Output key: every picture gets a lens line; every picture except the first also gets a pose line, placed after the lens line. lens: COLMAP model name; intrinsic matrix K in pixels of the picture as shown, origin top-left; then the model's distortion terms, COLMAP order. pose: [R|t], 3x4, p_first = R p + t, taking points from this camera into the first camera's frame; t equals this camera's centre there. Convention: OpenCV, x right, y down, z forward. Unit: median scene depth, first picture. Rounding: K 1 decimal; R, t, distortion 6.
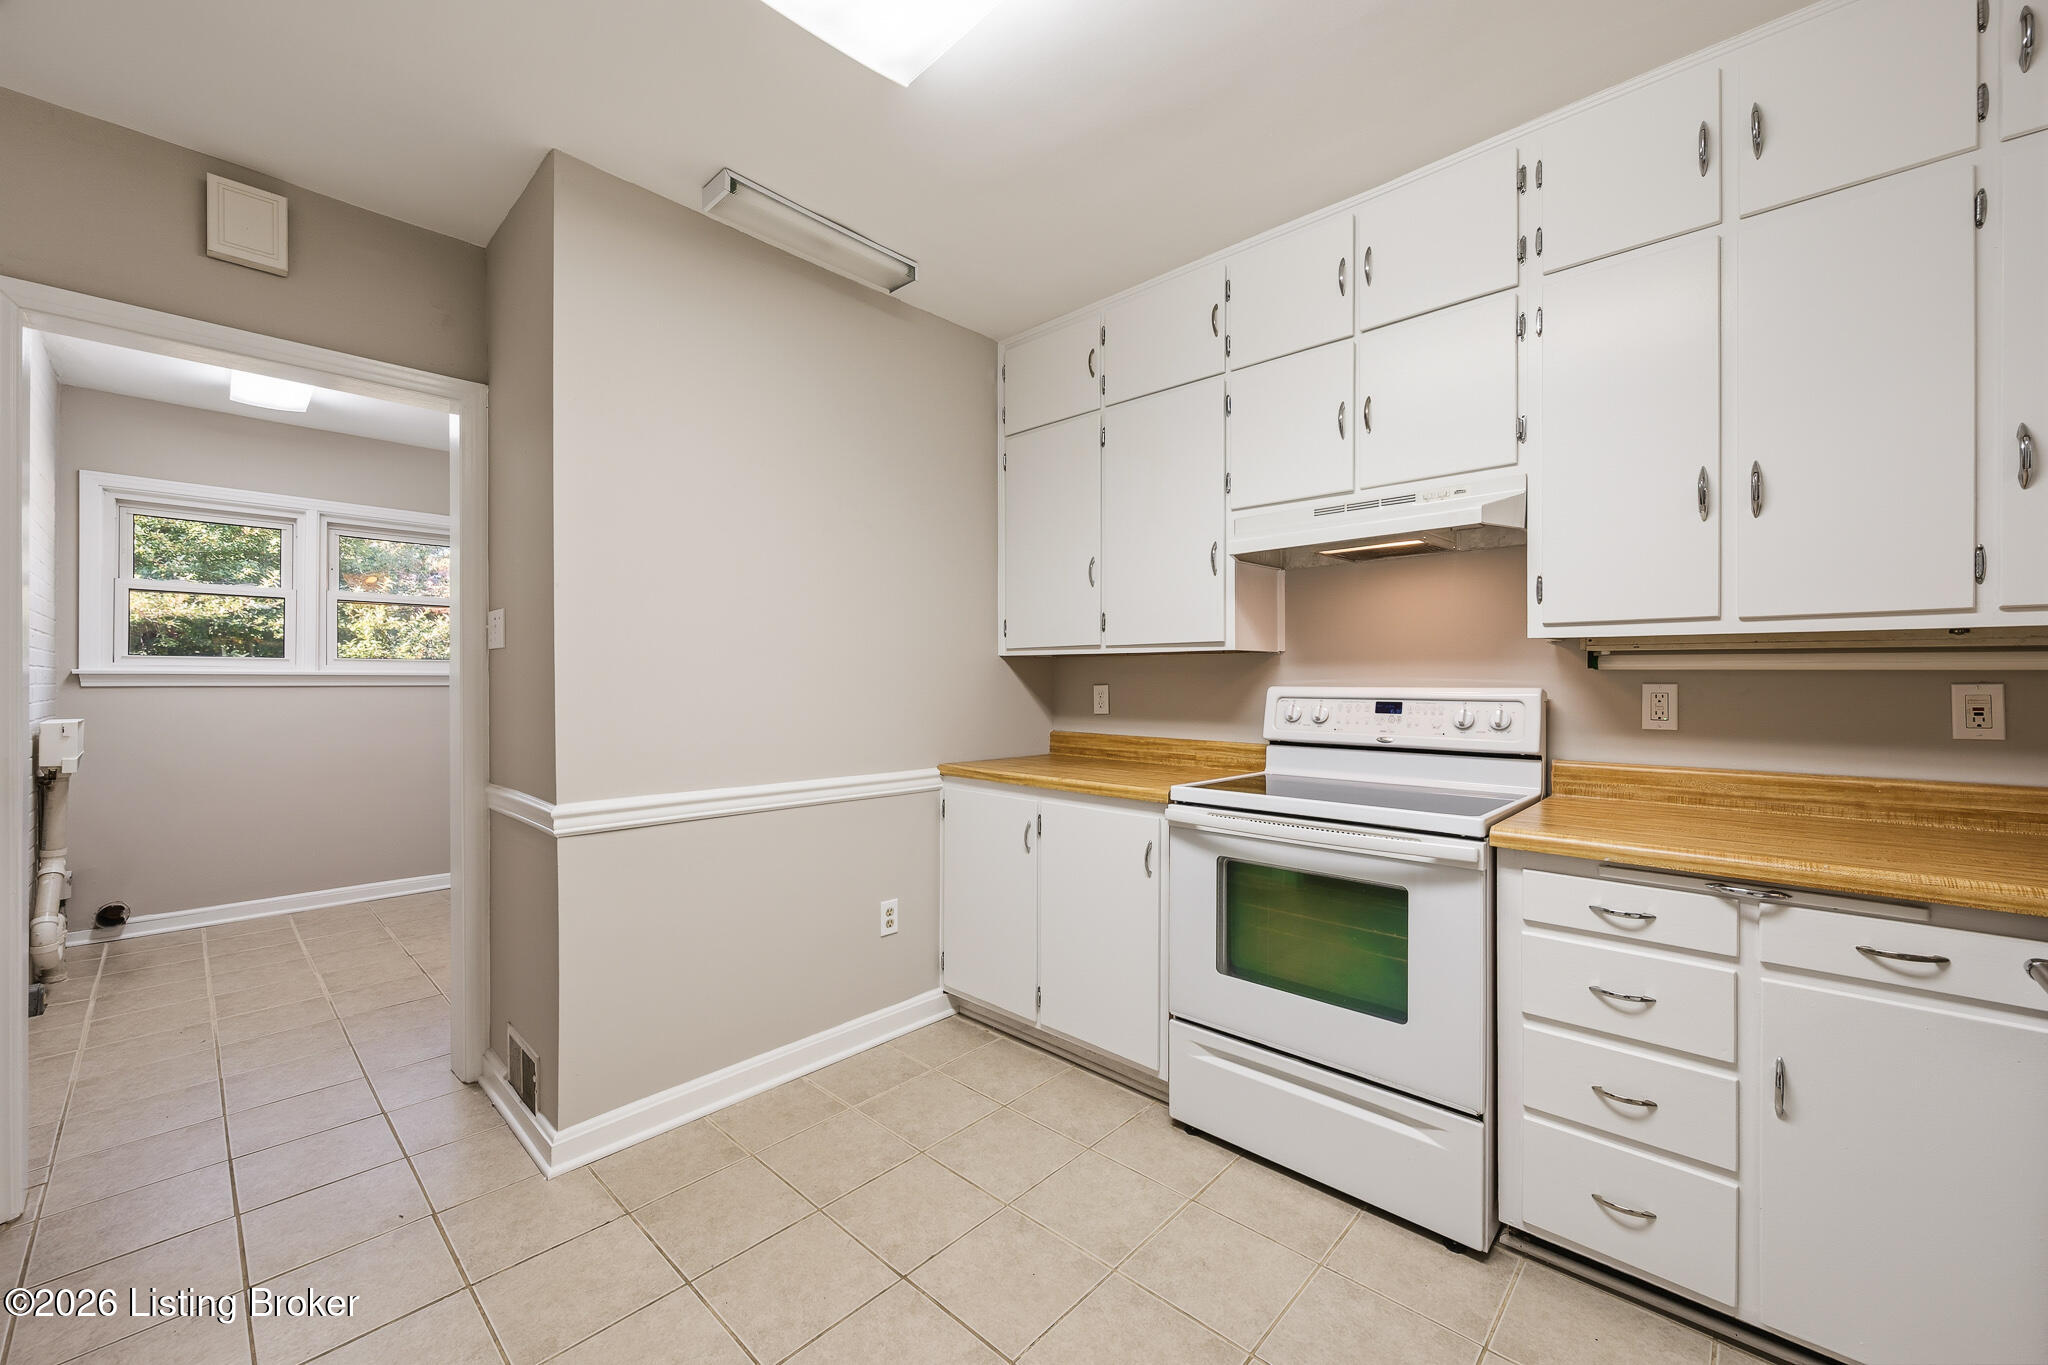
lens RADIAL K [[802.7, 0, 1022.3], [0, 802.7, 677.9], [0, 0, 1]] dist [0.001296, -0.000695]
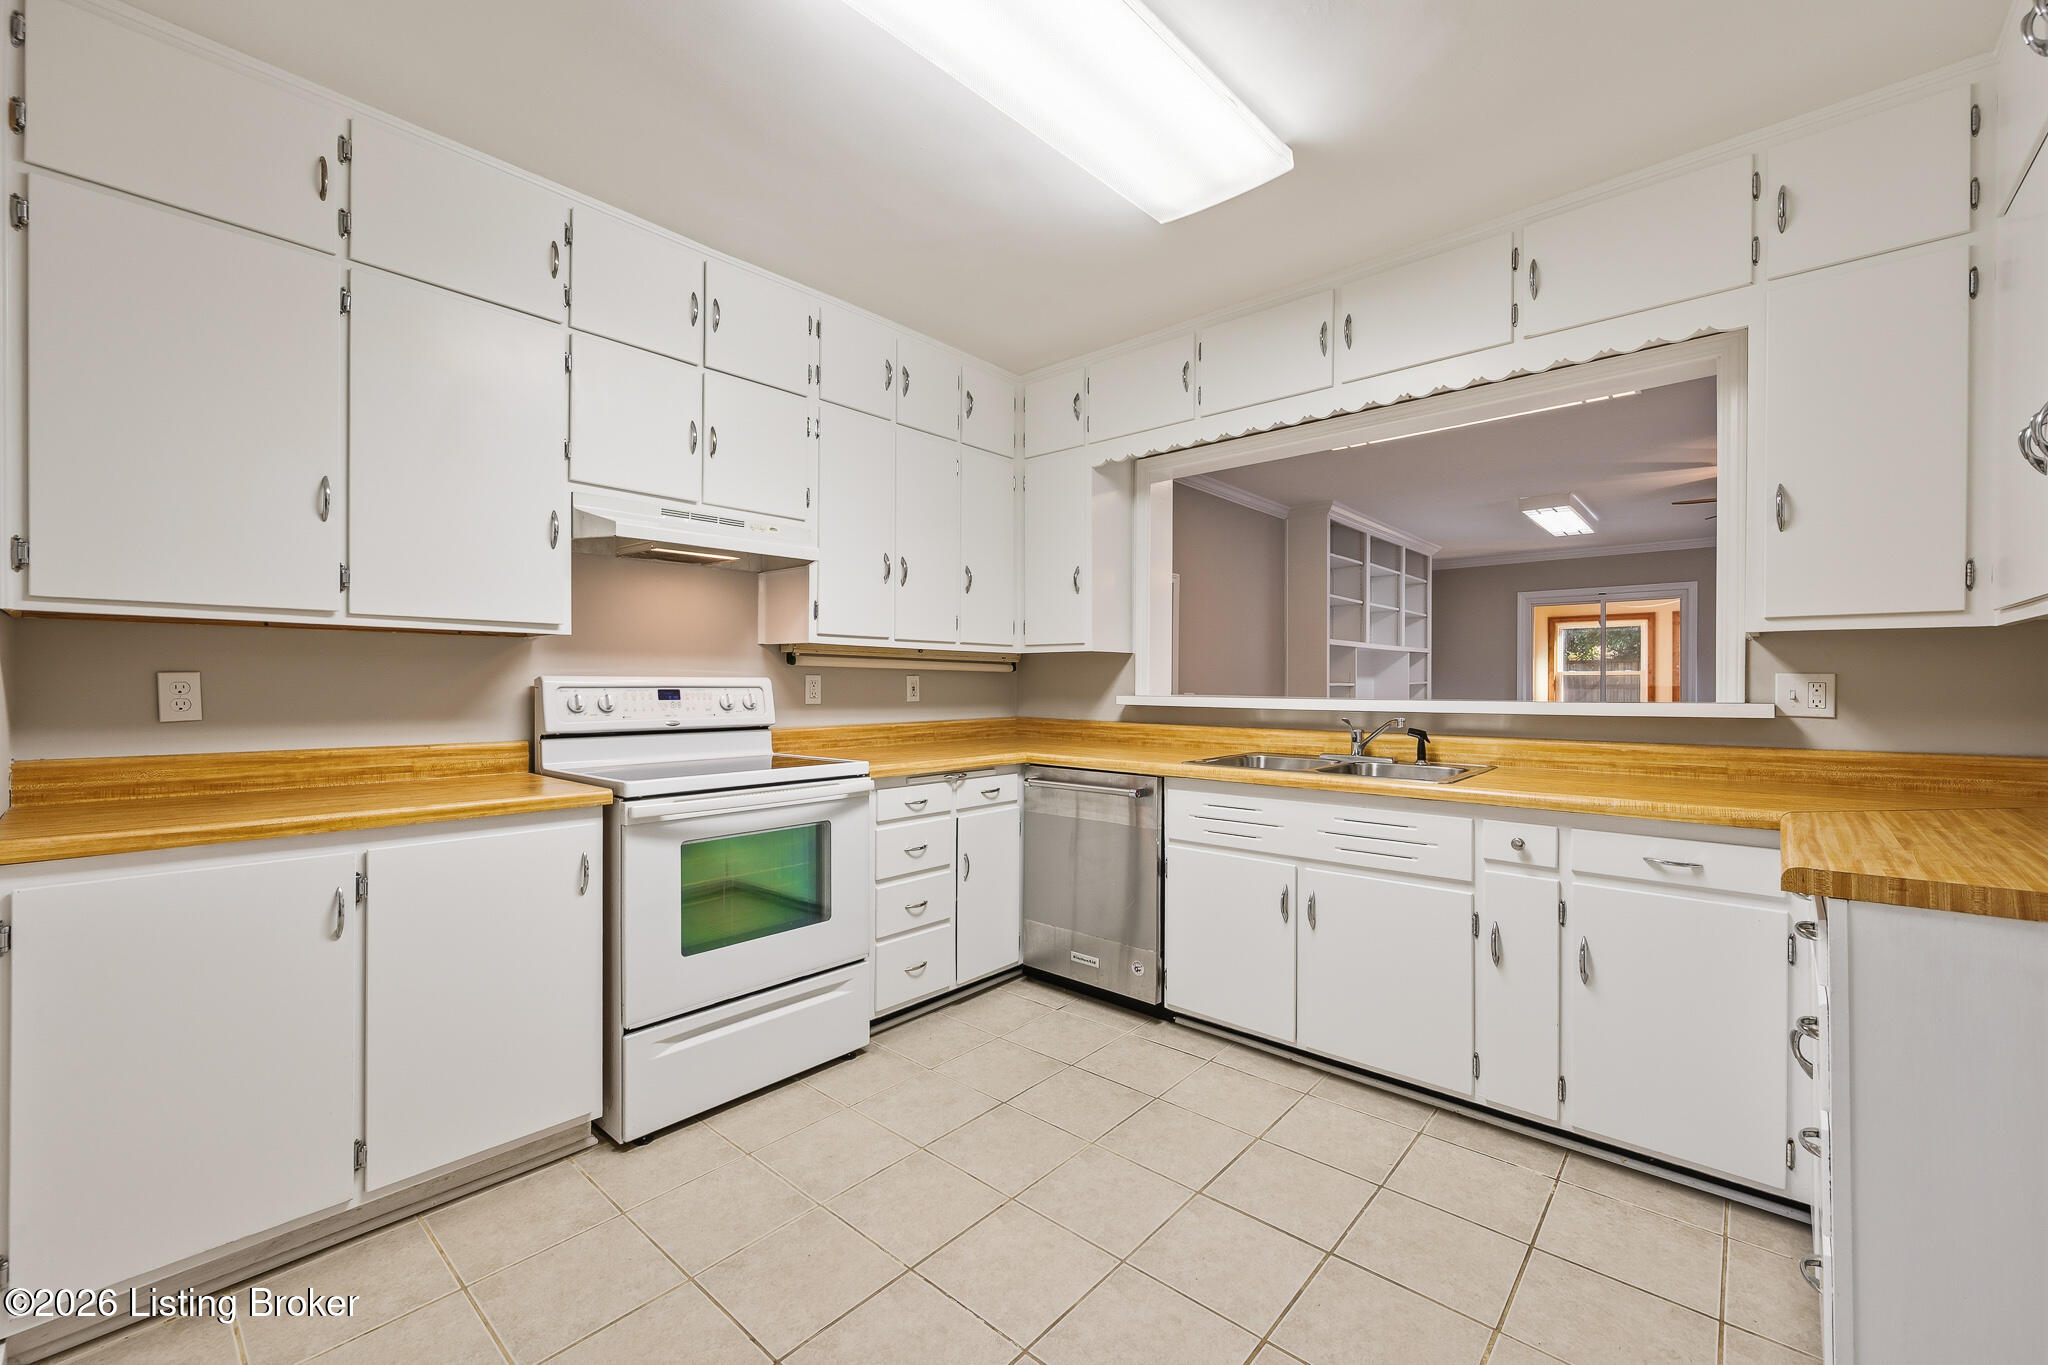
lens RADIAL K [[835.3, 0, 1016.7], [0, 835.3, 685.3], [0, 0, 1]] dist [0.003522, -0.000226]
pose [[-0.027366, -0.003285, 0.999620, -0.786051], [-0.006480, 0.999974, 0.003108, 0.018293], [-0.999604, -0.006392, -0.027387, 0.586544]]
